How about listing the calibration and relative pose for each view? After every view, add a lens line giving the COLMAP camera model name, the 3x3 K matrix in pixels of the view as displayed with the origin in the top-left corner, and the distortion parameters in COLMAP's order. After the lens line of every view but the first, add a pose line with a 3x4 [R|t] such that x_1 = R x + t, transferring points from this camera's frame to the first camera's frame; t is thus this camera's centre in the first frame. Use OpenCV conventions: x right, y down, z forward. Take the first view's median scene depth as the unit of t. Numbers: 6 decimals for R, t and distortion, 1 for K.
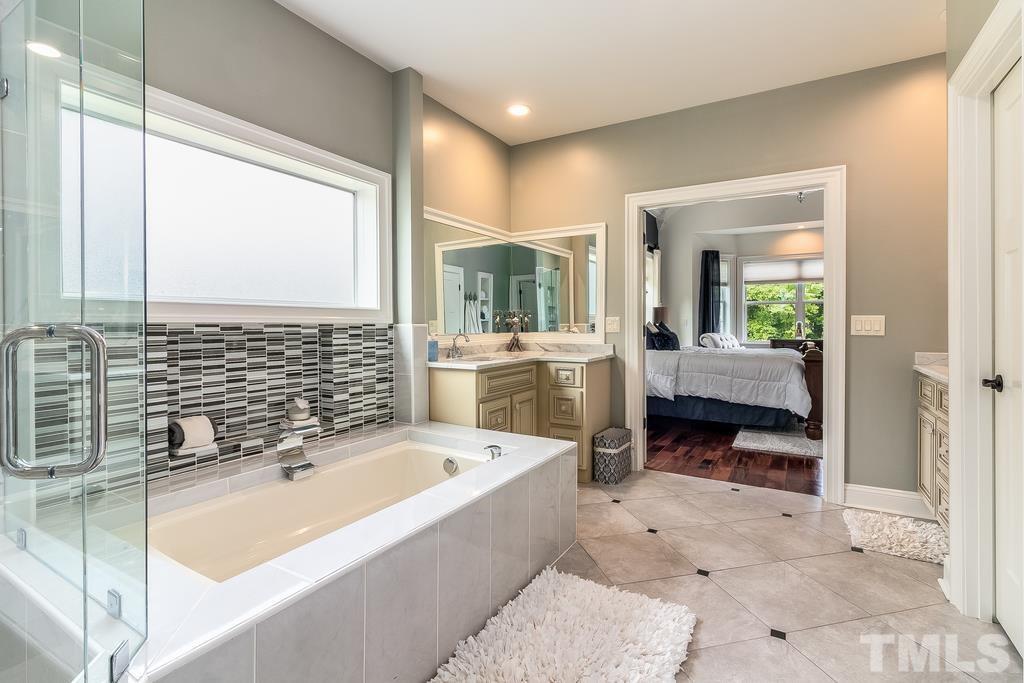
lens RADIAL K [[477.5, 0, 512.6], [0, 477.5, 332.8], [0, 0, 1]] dist [-0.001784, 0.000306]
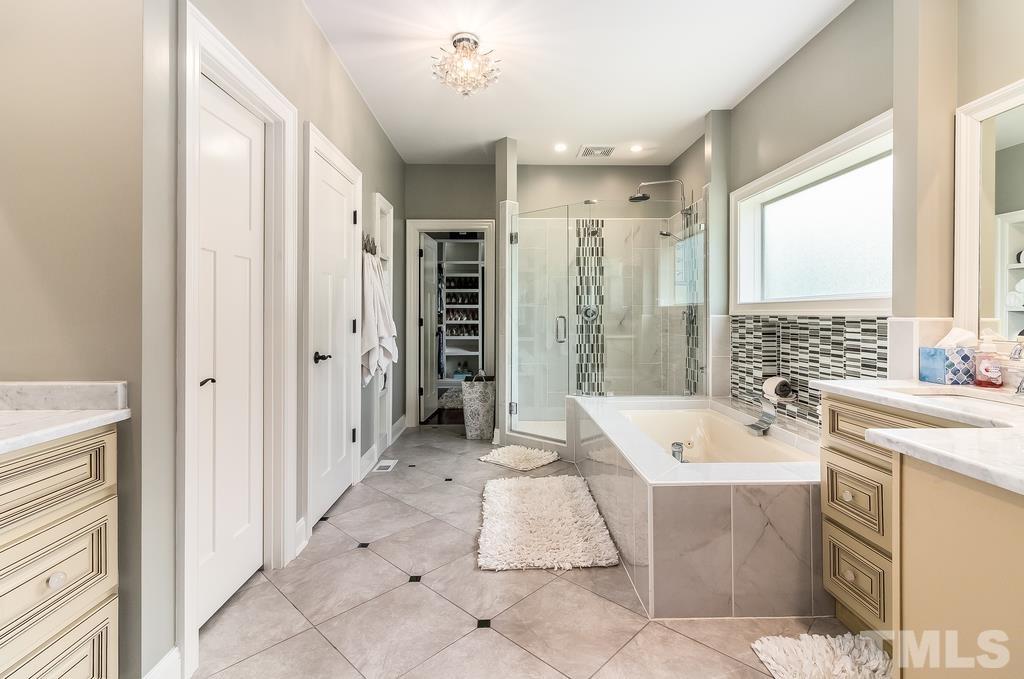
lens RADIAL K [[477.5, 0, 516.1], [0, 477.5, 313.9], [0, 0, 1]] dist [-0.001784, 0.000306]
pose [[-0.841470, 0.000156, -0.540304, 0.766256], [-0.010636, 0.999801, 0.016853, -0.037357], [0.540199, 0.019928, -0.841301, 1.647289]]
